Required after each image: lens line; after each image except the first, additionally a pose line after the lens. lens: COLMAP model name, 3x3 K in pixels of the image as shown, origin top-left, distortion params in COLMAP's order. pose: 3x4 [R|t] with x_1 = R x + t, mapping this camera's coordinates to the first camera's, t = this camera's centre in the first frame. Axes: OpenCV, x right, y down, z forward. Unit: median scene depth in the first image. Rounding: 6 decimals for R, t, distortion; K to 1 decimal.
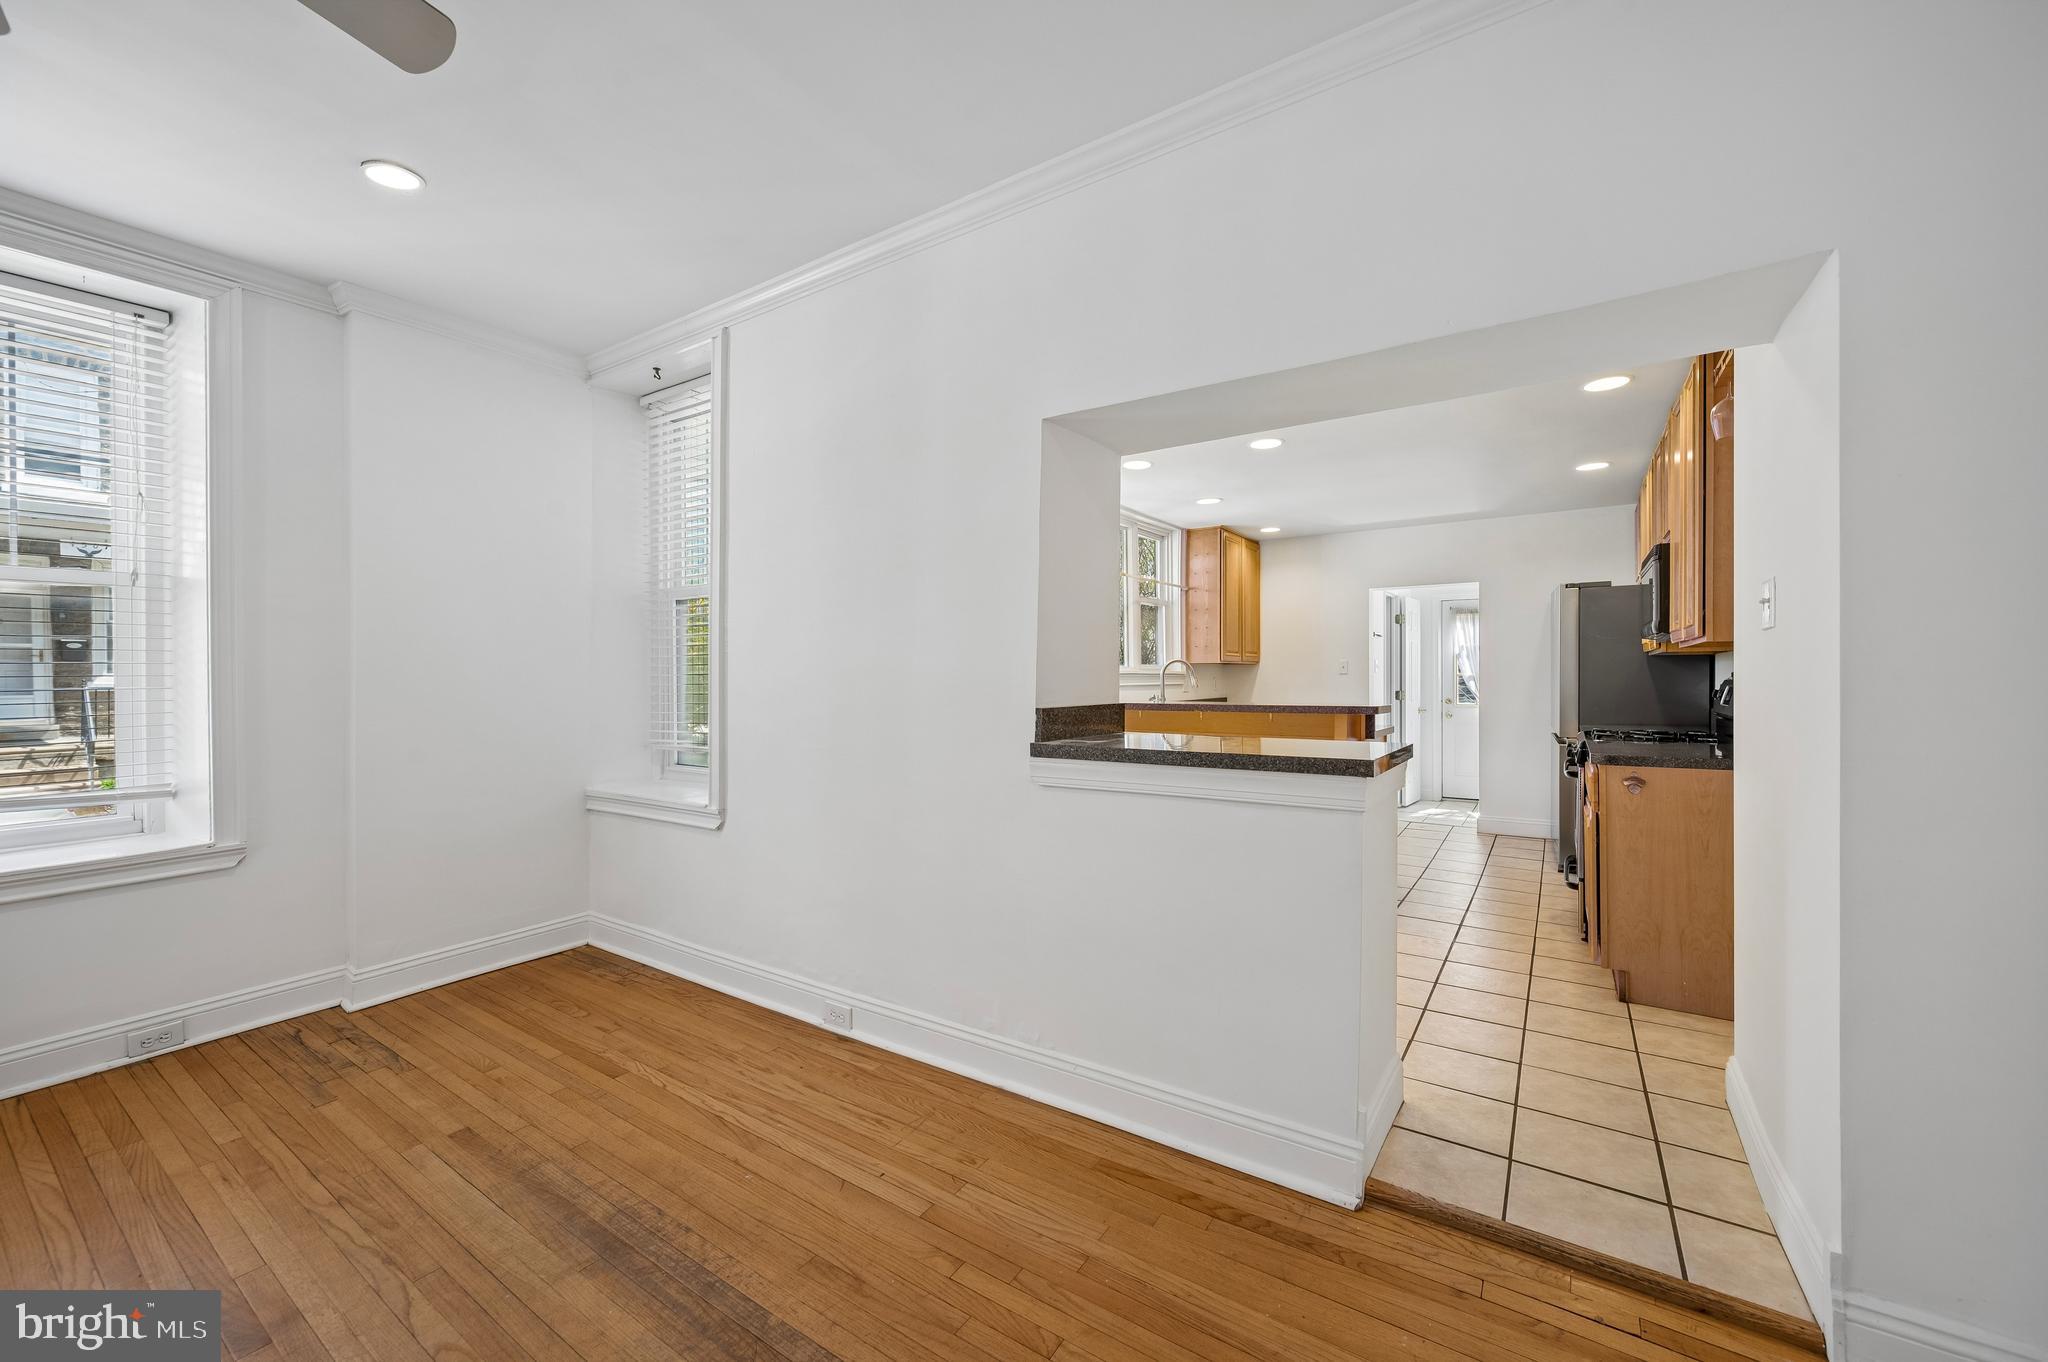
lens RADIAL K [[800.0, 0, 1019.3], [0, 800.0, 677.0], [0, 0, 1]] dist [0.000625, 0.000077]
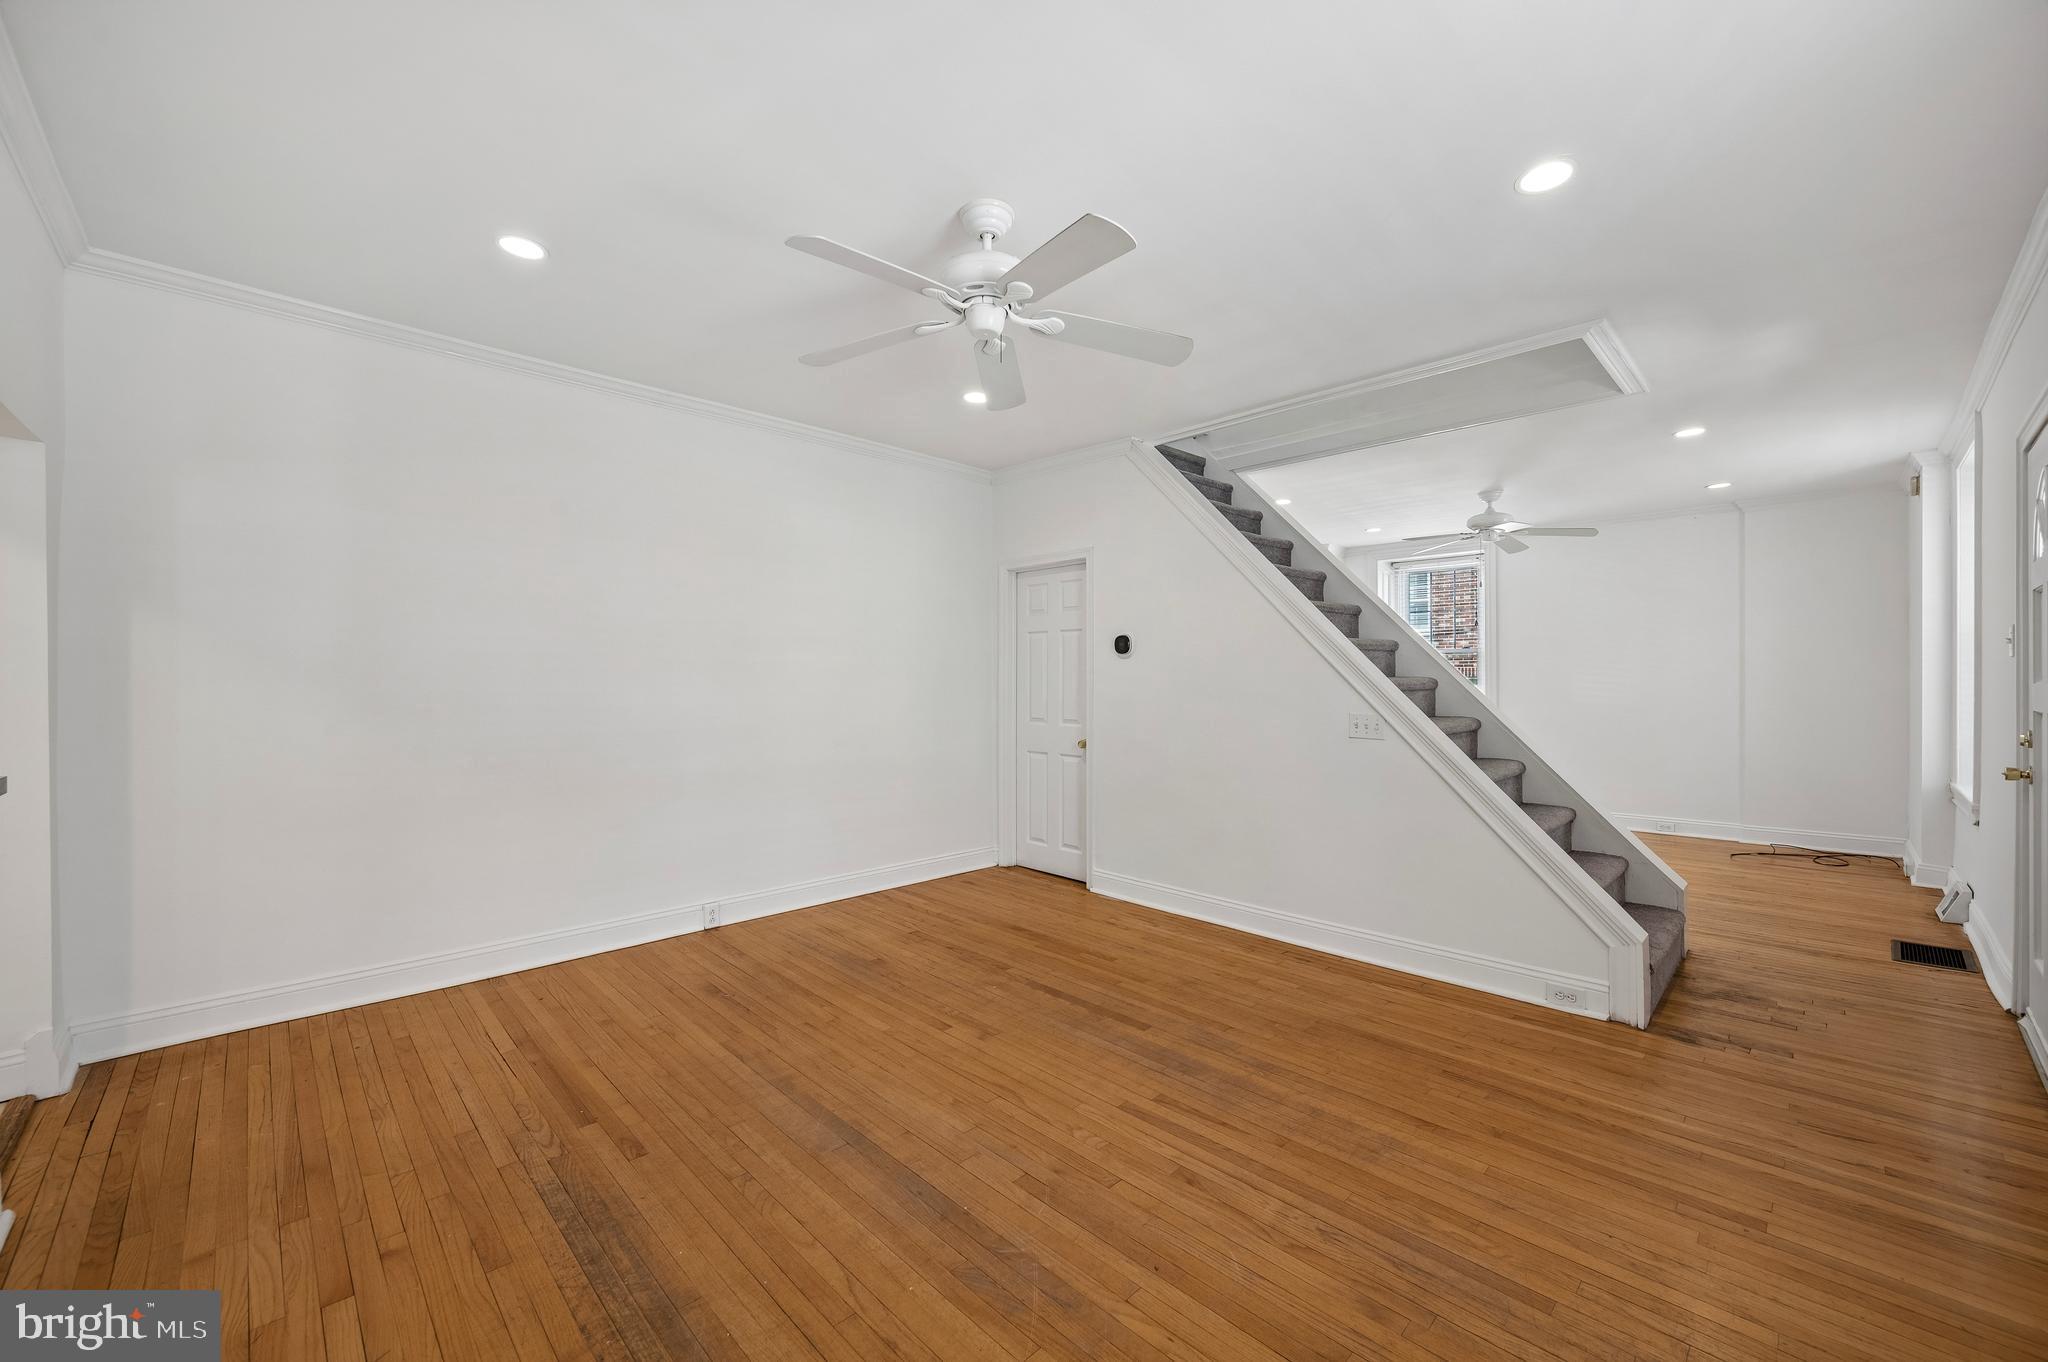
lens RADIAL K [[805.4, 0, 1024.0], [0, 805.4, 681.0], [0, 0, 1]] dist [0.000243, 0.000088]
pose [[-0.980276, 0.003803, 0.197597, -0.298137], [0.004486, 0.999985, 0.003008, -0.004864], [-0.197583, 0.003835, -0.980279, 0.494871]]
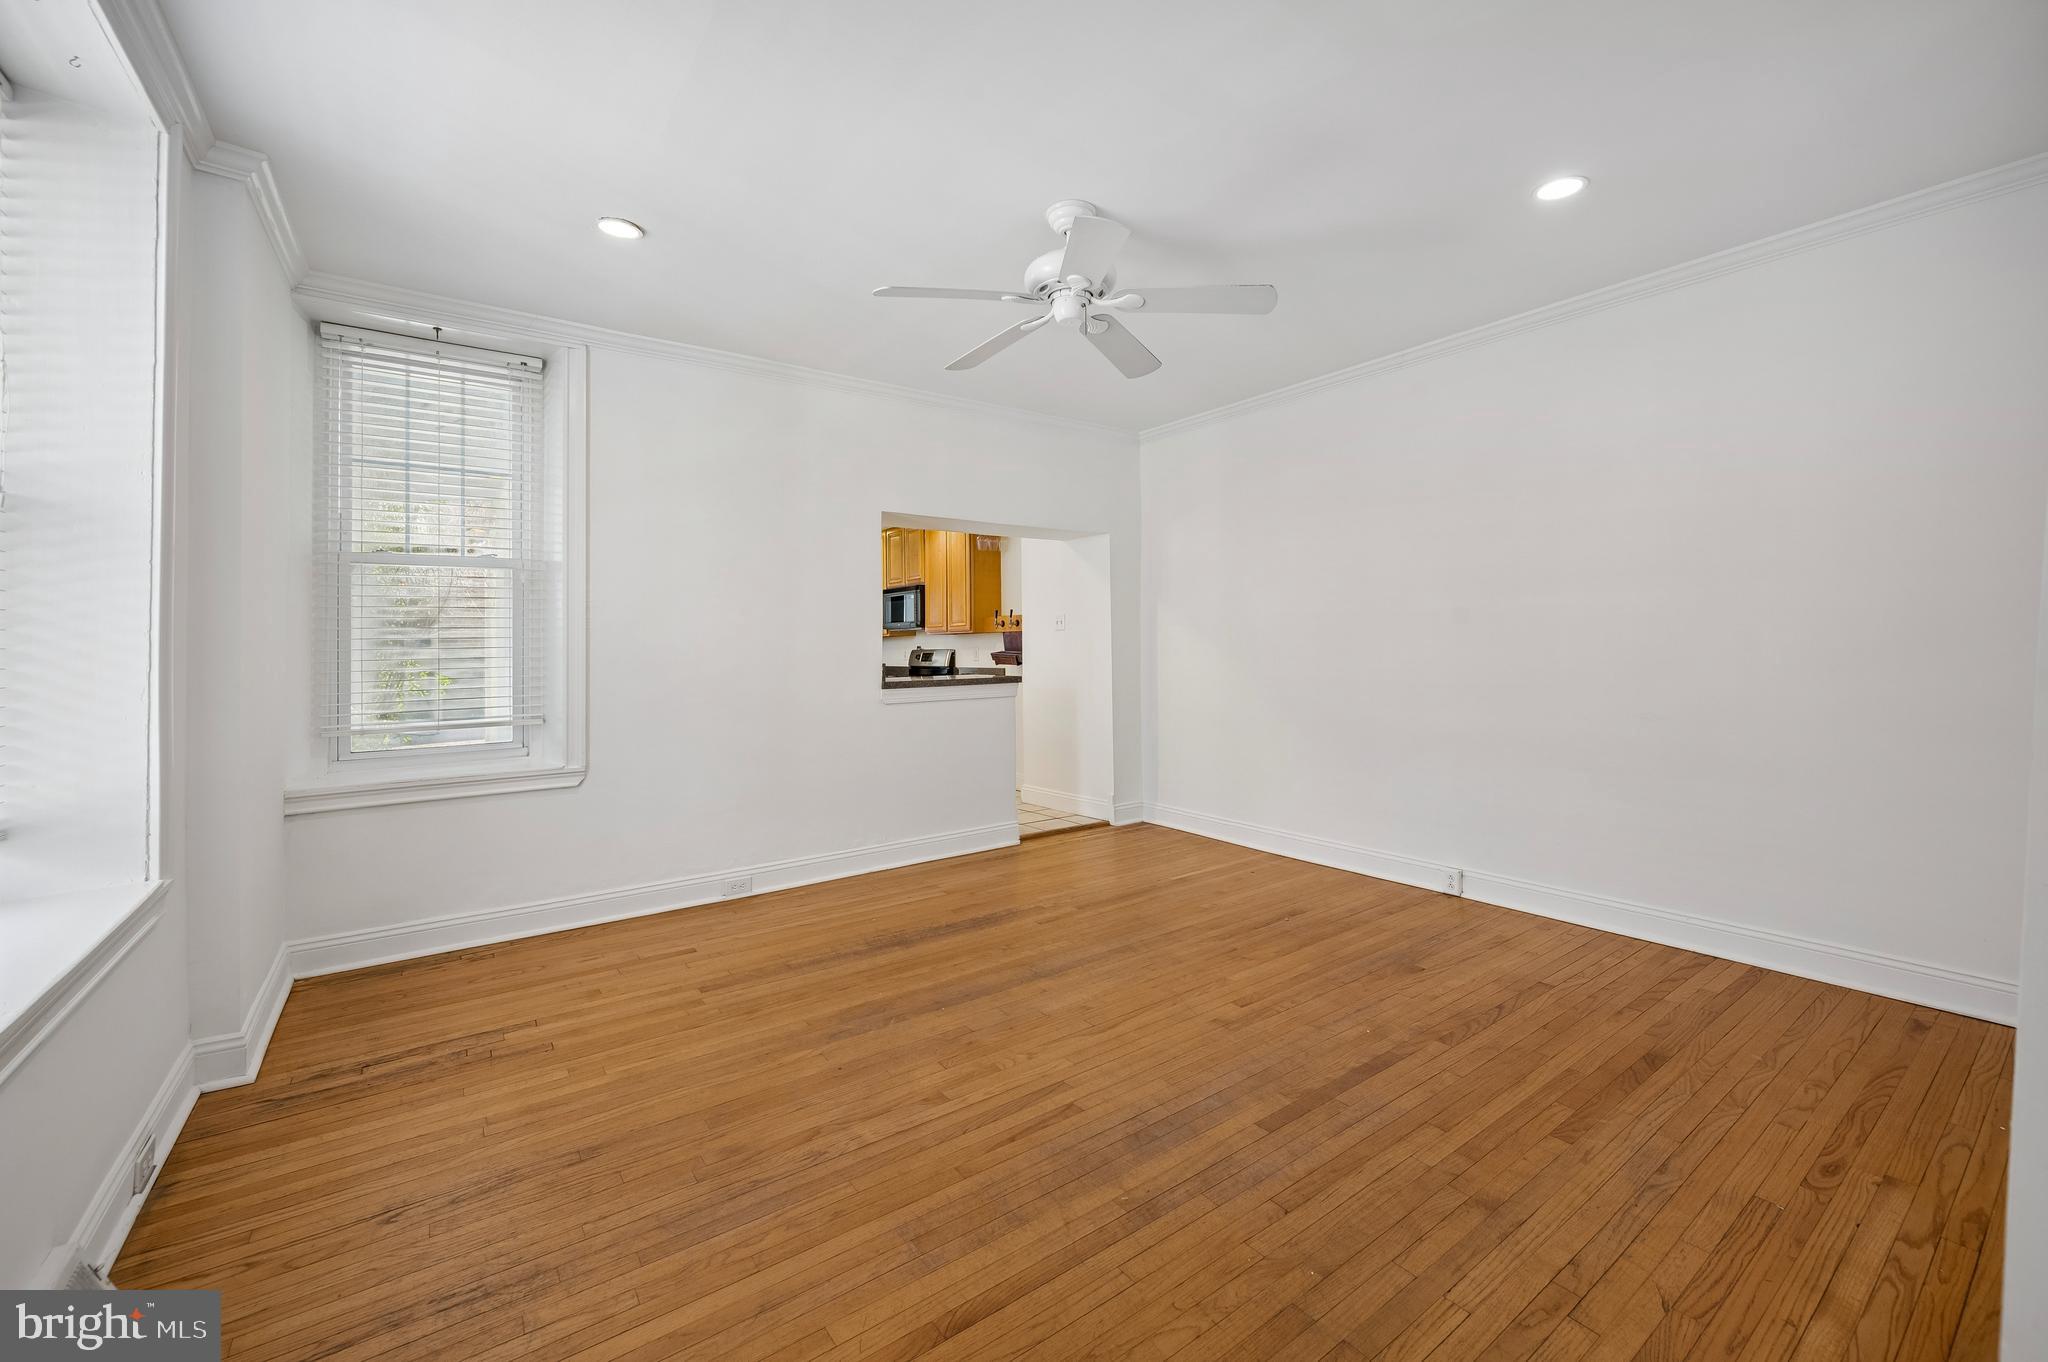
lens RADIAL K [[815.8, 0, 1020.2], [0, 815.8, 629.9], [0, 0, 1]] dist [-0.007954, 0.000029]
pose [[0.344145, 0.018671, 0.938731, -0.611317], [0.012870, 0.999615, -0.024600, 0.004821], [-0.938828, 0.020547, 0.343772, 0.011233]]
